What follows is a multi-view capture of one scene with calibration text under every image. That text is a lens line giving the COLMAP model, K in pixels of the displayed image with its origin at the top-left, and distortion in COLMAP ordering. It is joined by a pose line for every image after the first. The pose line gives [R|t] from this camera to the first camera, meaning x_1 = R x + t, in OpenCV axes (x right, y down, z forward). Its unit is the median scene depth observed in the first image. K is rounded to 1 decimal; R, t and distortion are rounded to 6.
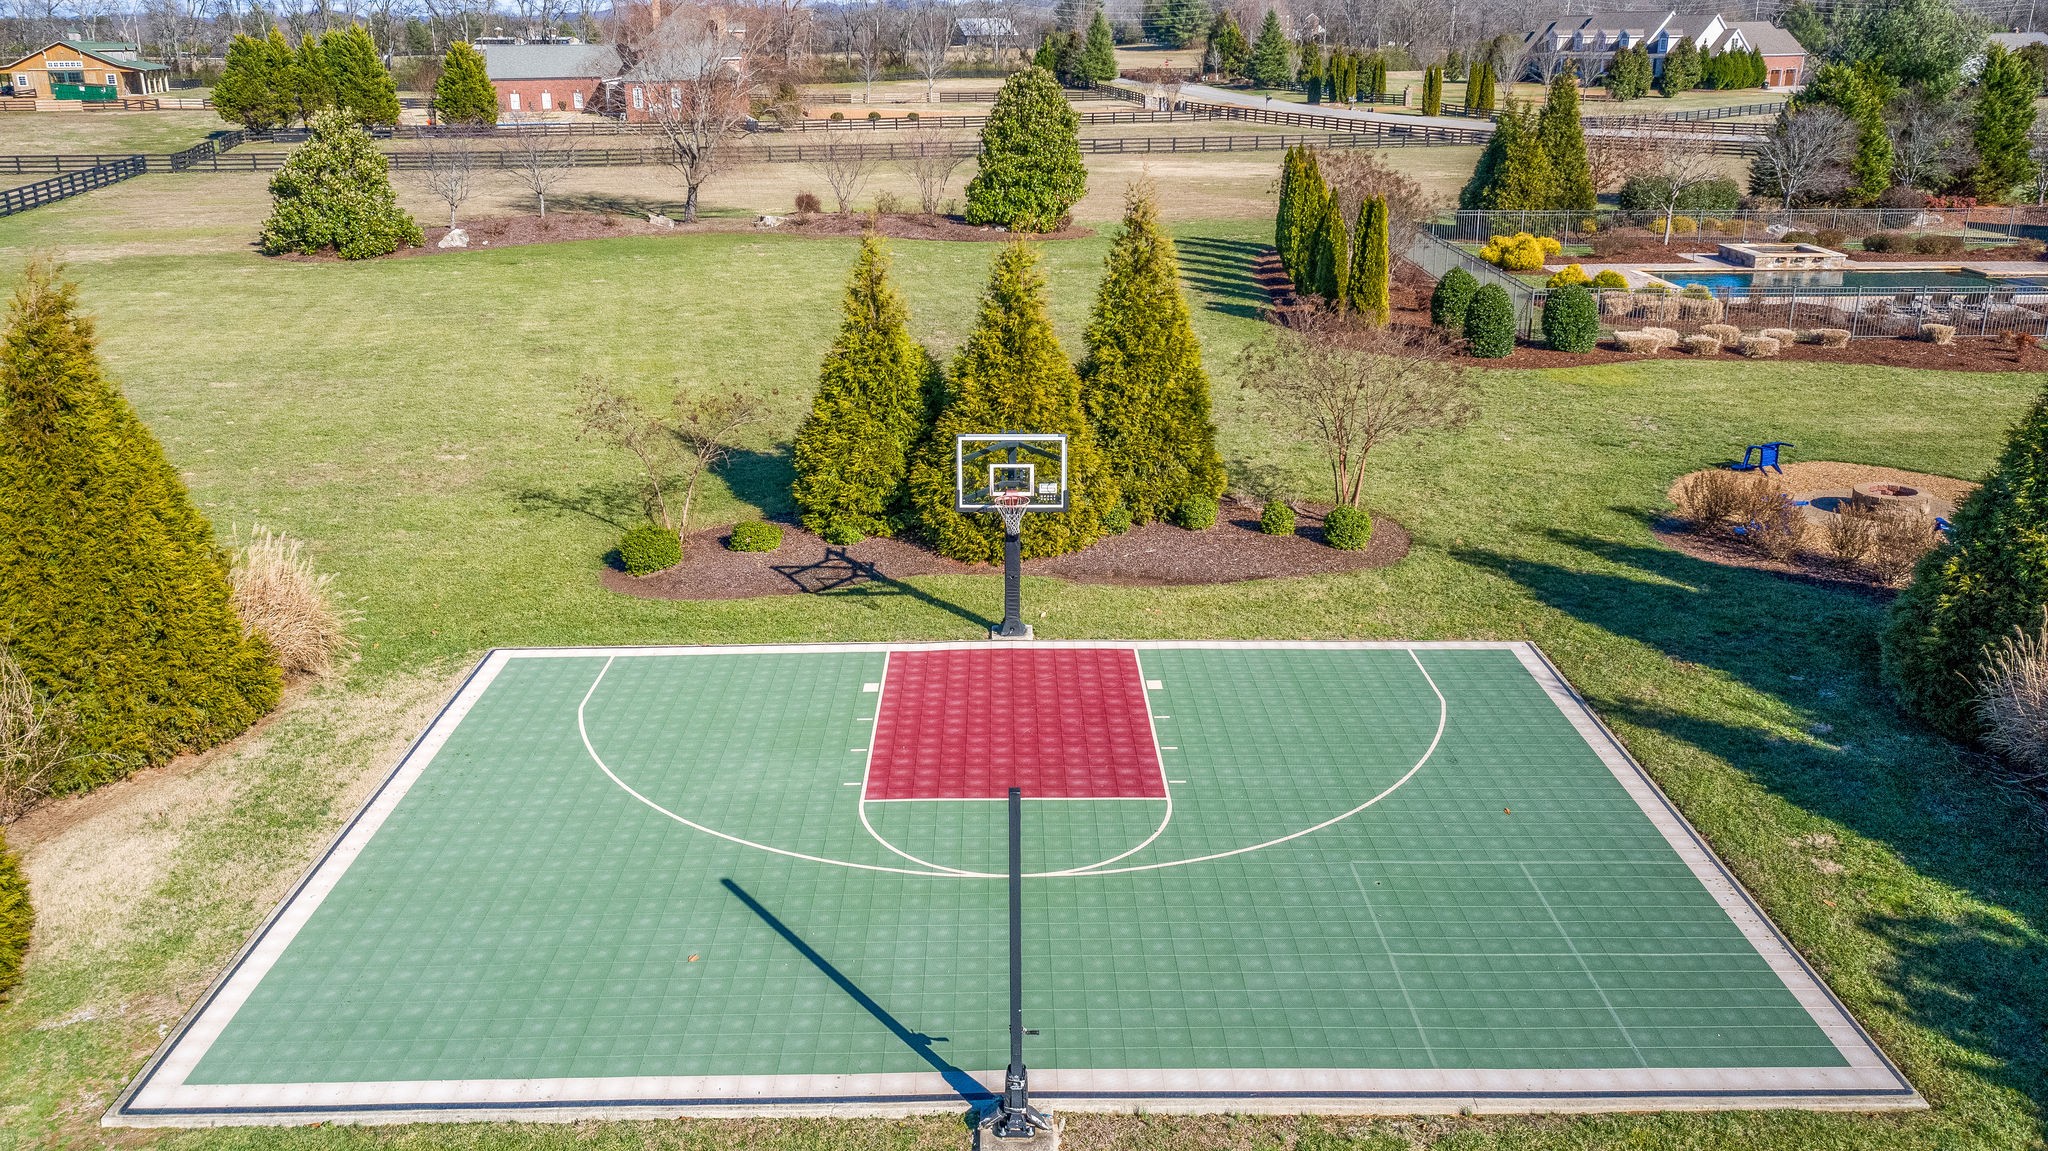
lens RADIAL K [[1588.6, 0, 1024.0], [0, 1588.6, 575.5], [0, 0, 1]] dist [-0.002083, -0.001885]
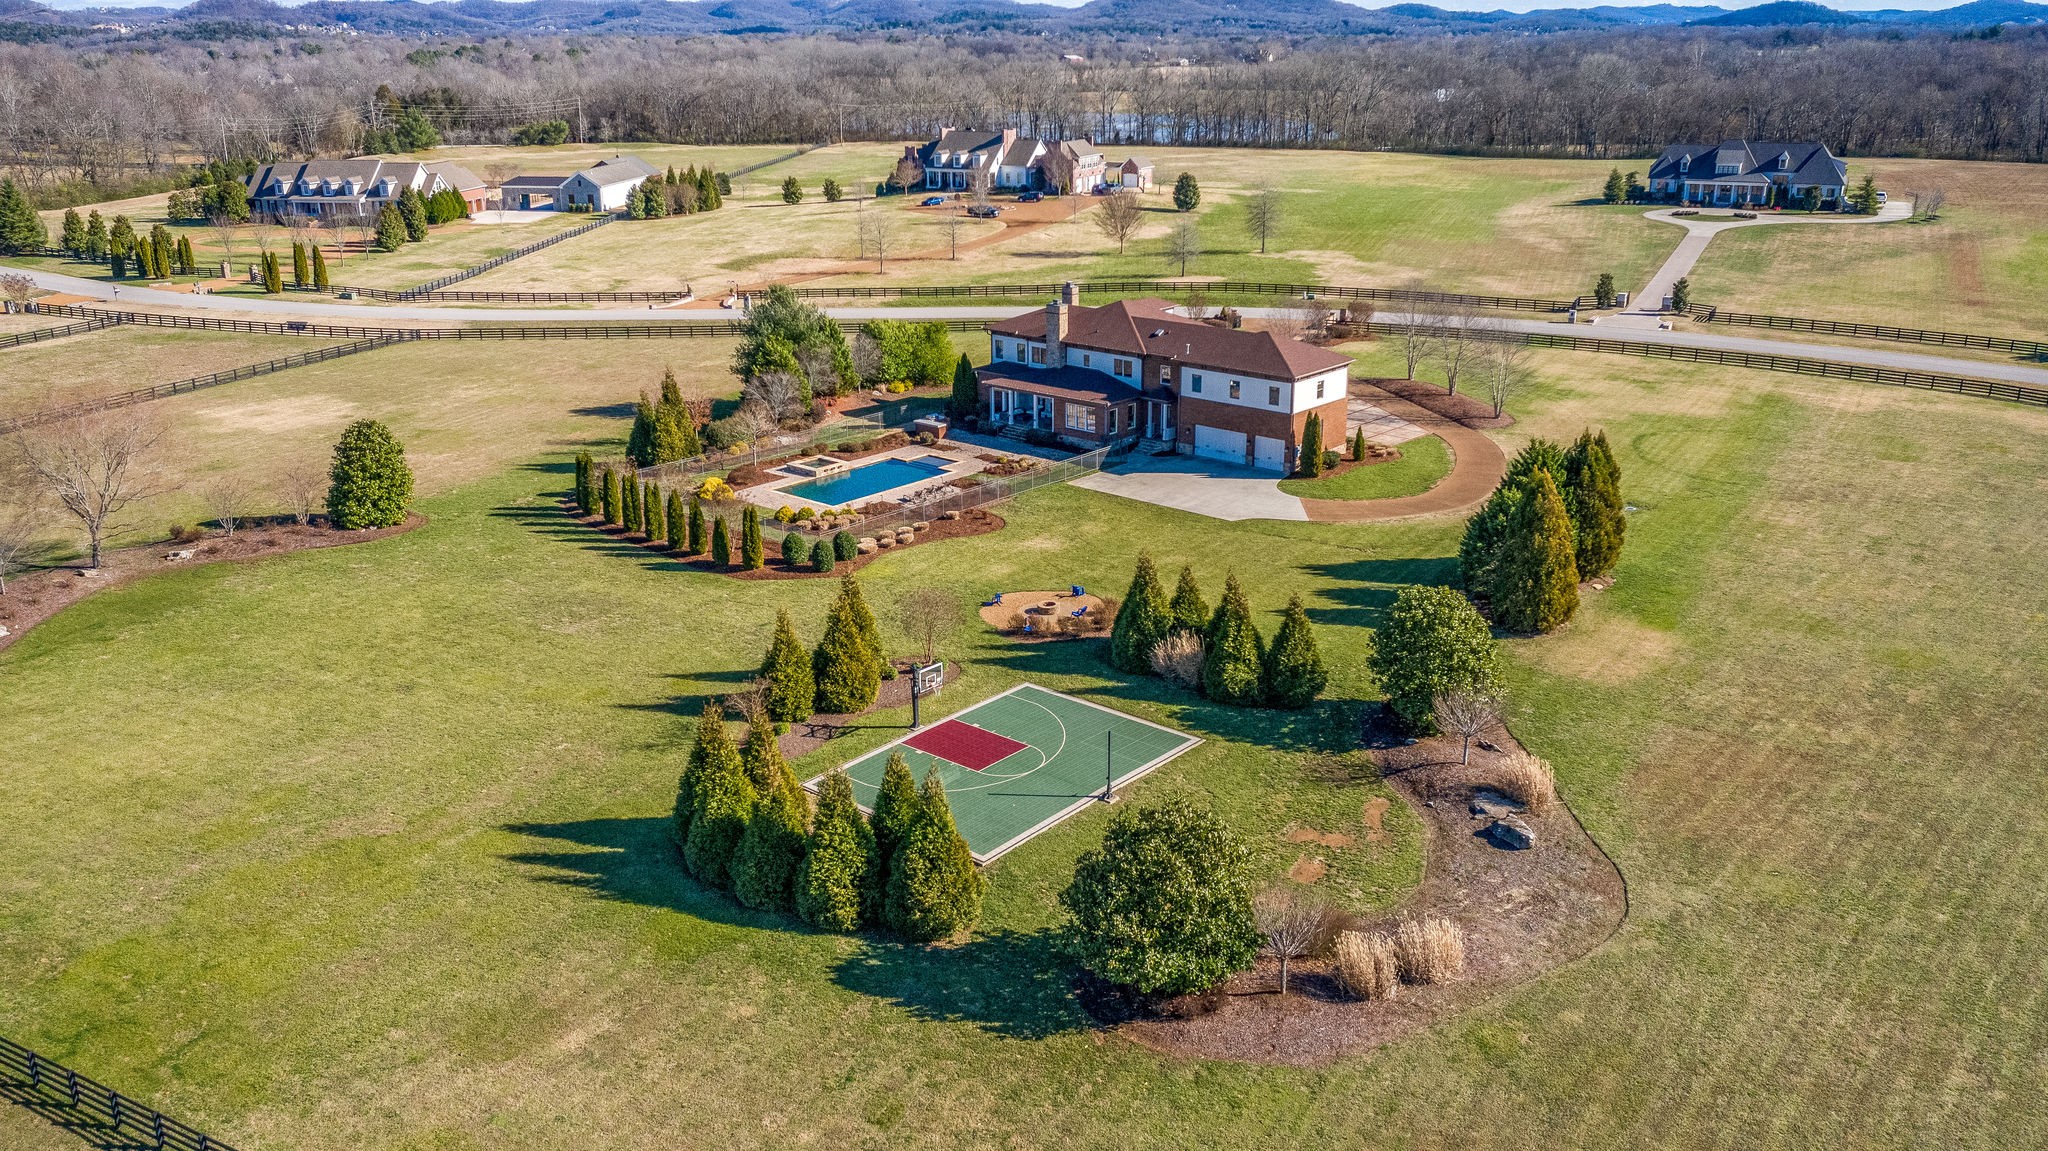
lens RADIAL K [[1588.6, 0, 1024.0], [0, 1588.6, 575.5], [0, 0, 1]] dist [-0.002083, -0.001885]
pose [[0.655252, -0.236583, 0.717407, -0.216602], [0.243757, 0.965110, 0.095631, -0.052923], [-0.715001, 0.112211, 0.690059, -0.142867]]
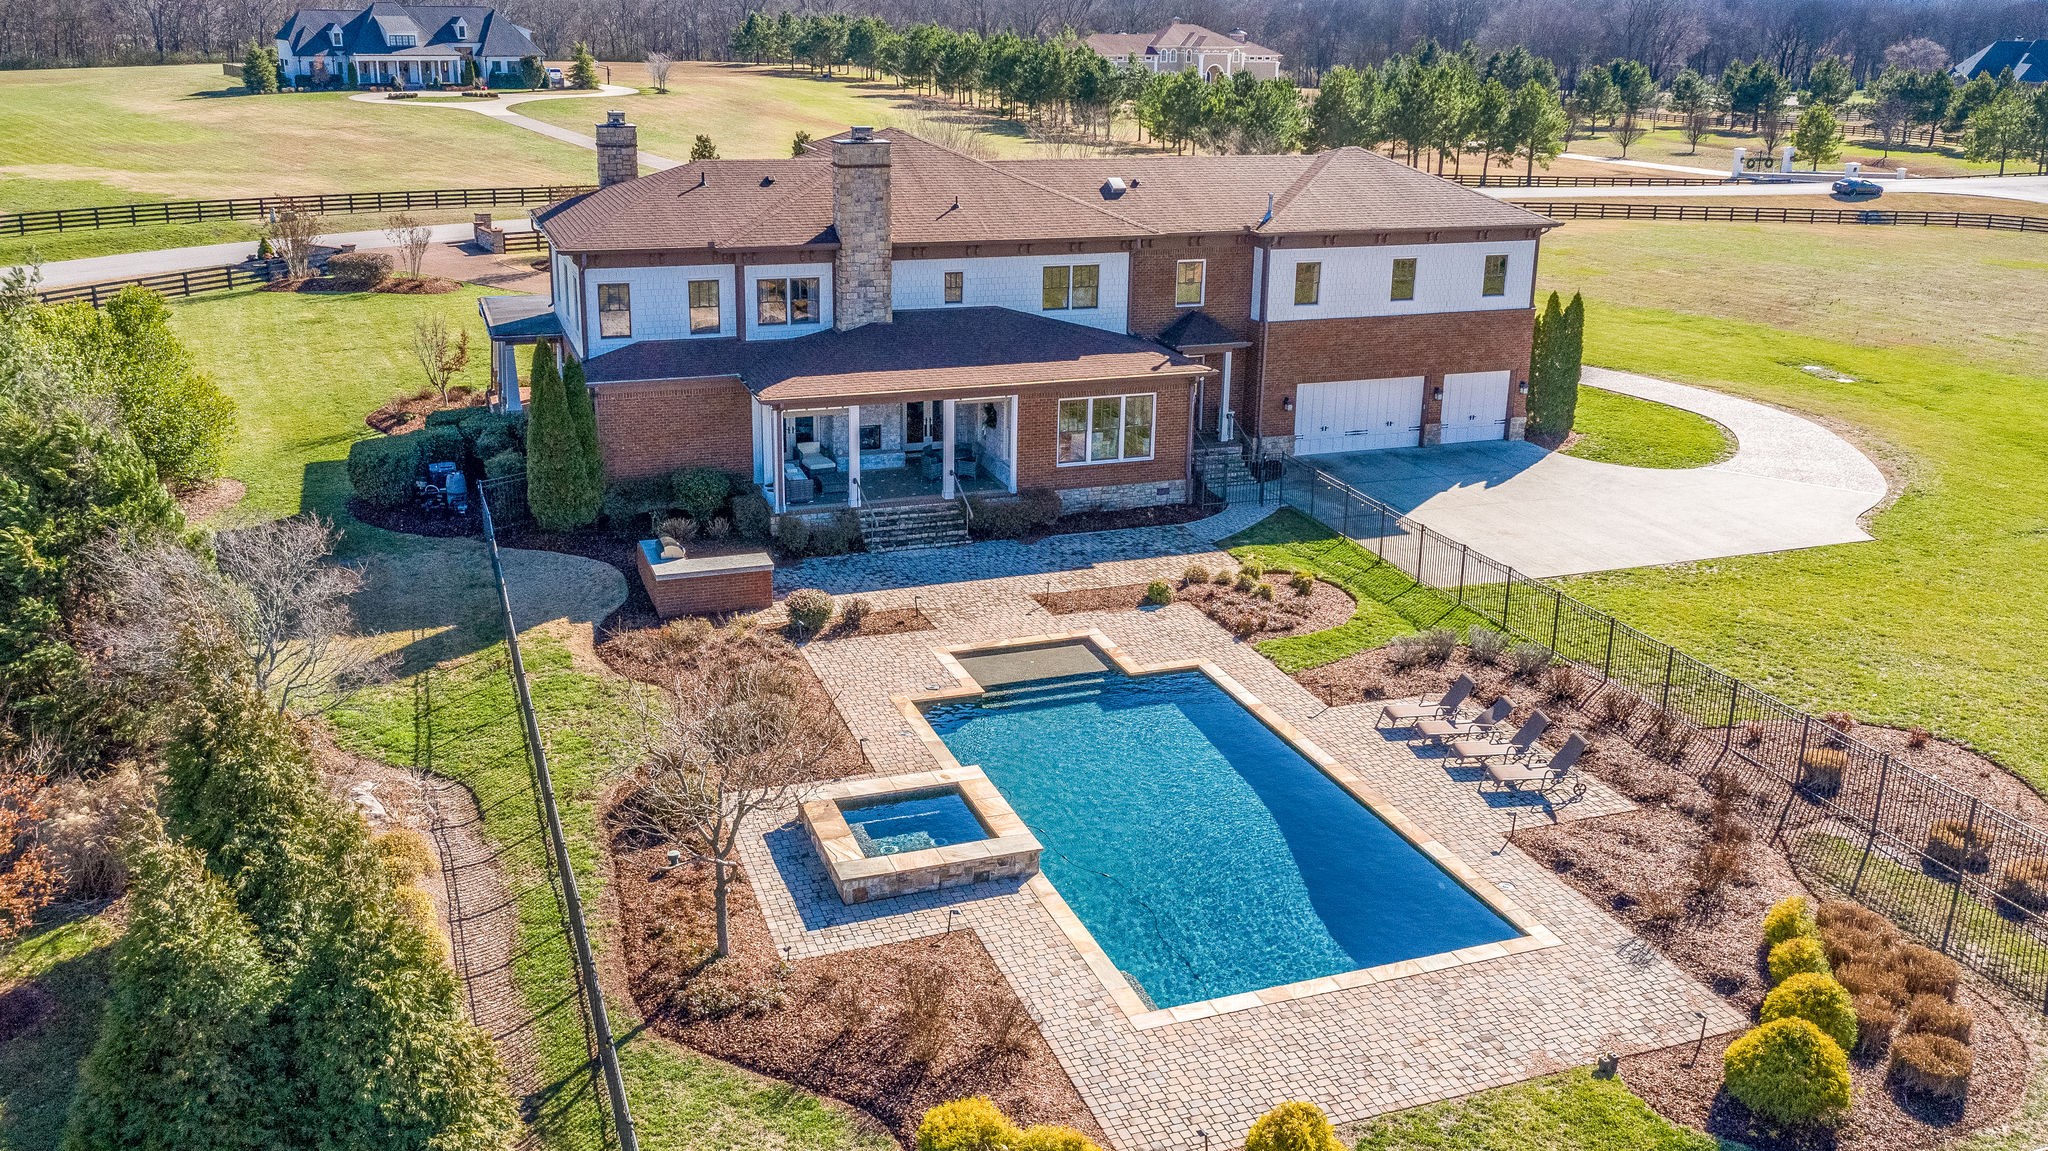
lens RADIAL K [[1703.5, 0, 1024.0], [0, 1703.5, 575.5], [0, 0, 1]] dist [0.004386, -0.000346]
pose [[-0.344829, -0.291026, 0.892410, 0.016165], [0.295019, 0.868943, 0.397369, -0.120031], [-0.891098, 0.400303, -0.213779, 0.281547]]
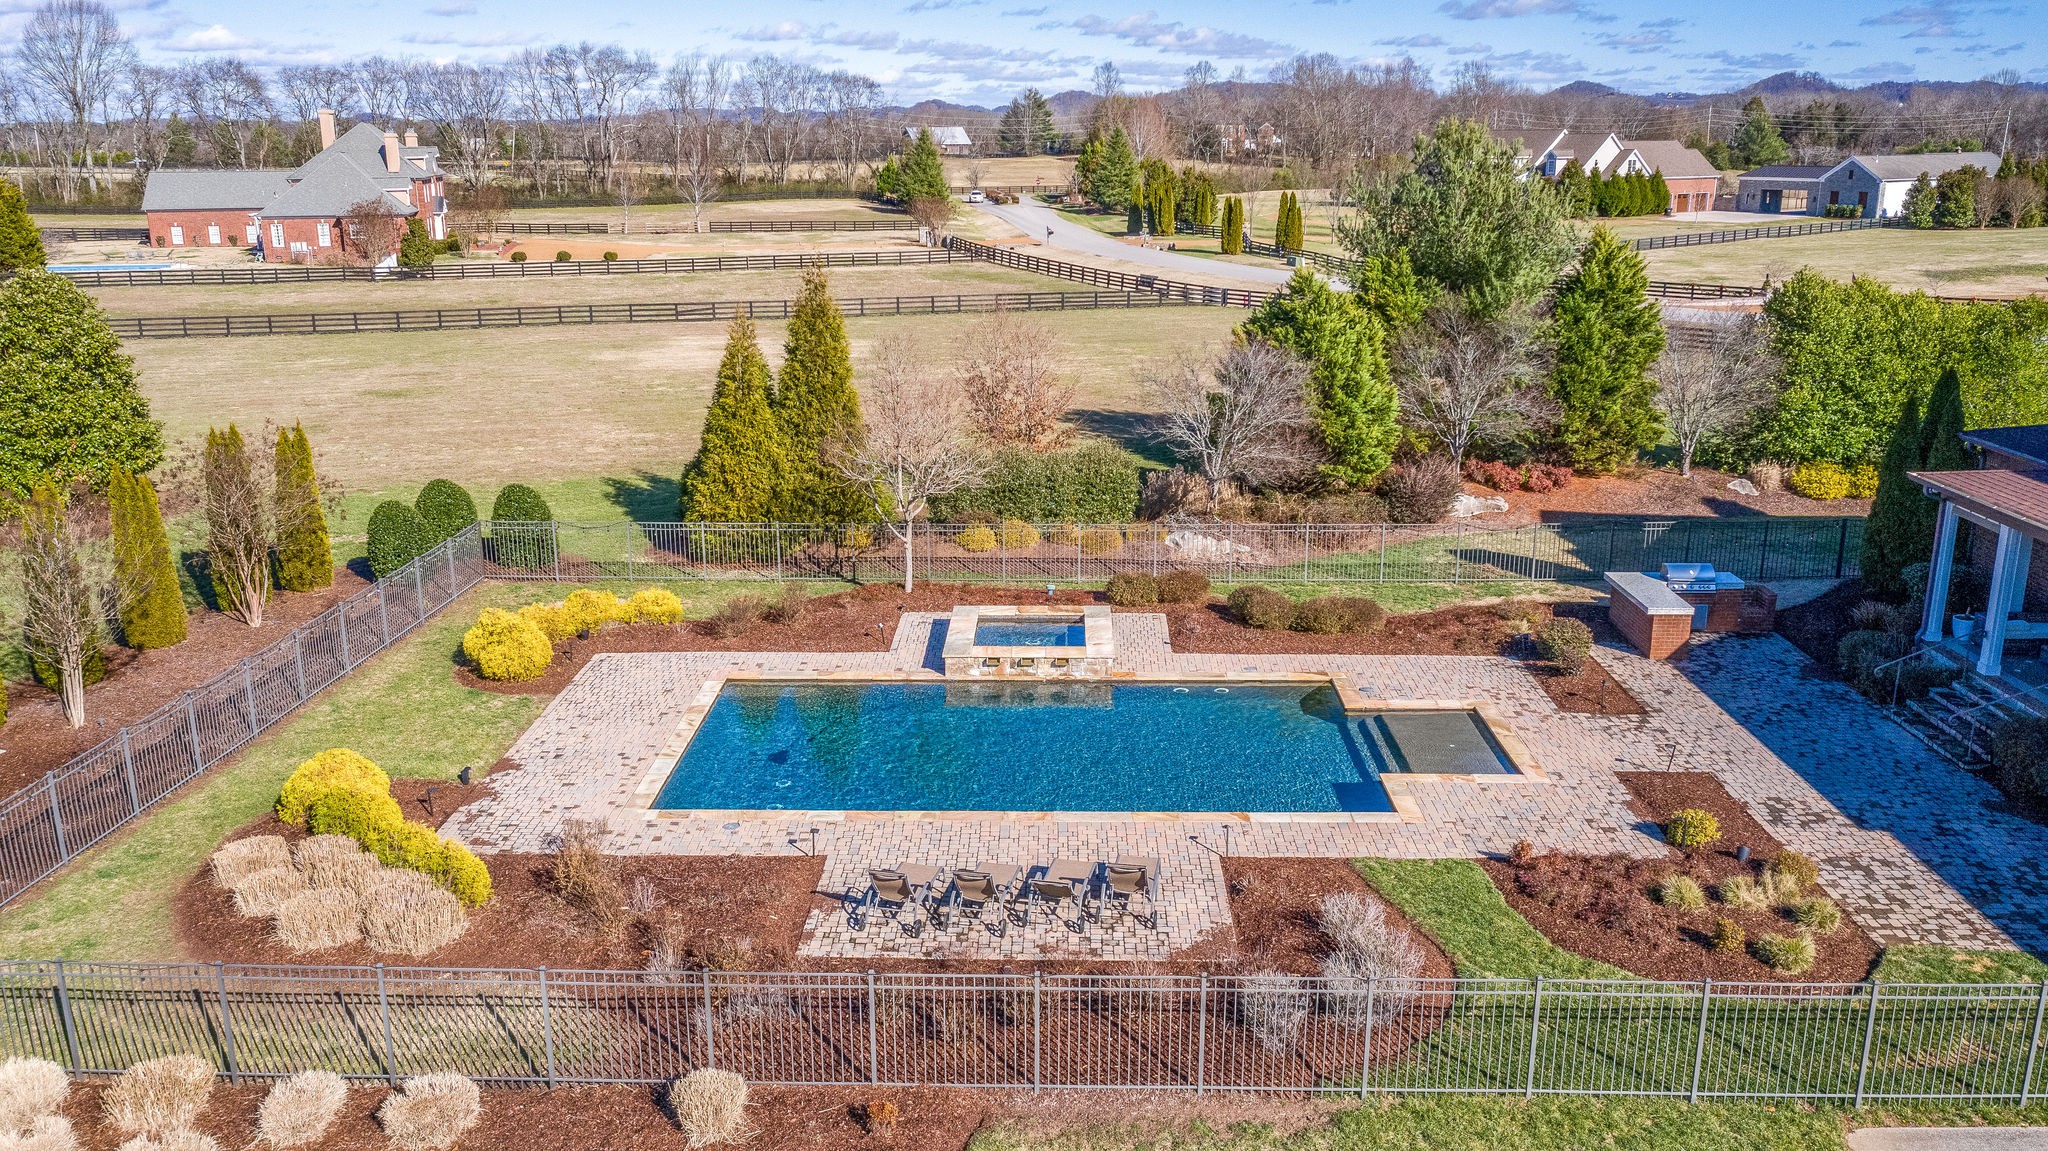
lens RADIAL K [[1588.6, 0, 1024.0], [0, 1588.6, 575.5], [0, 0, 1]] dist [-0.002083, -0.001885]
pose [[0.999766, 0.007349, -0.020355, 0.130918], [-0.008533, 0.998239, -0.058697, -0.051829], [0.019887, 0.058857, 0.998068, 0.120136]]
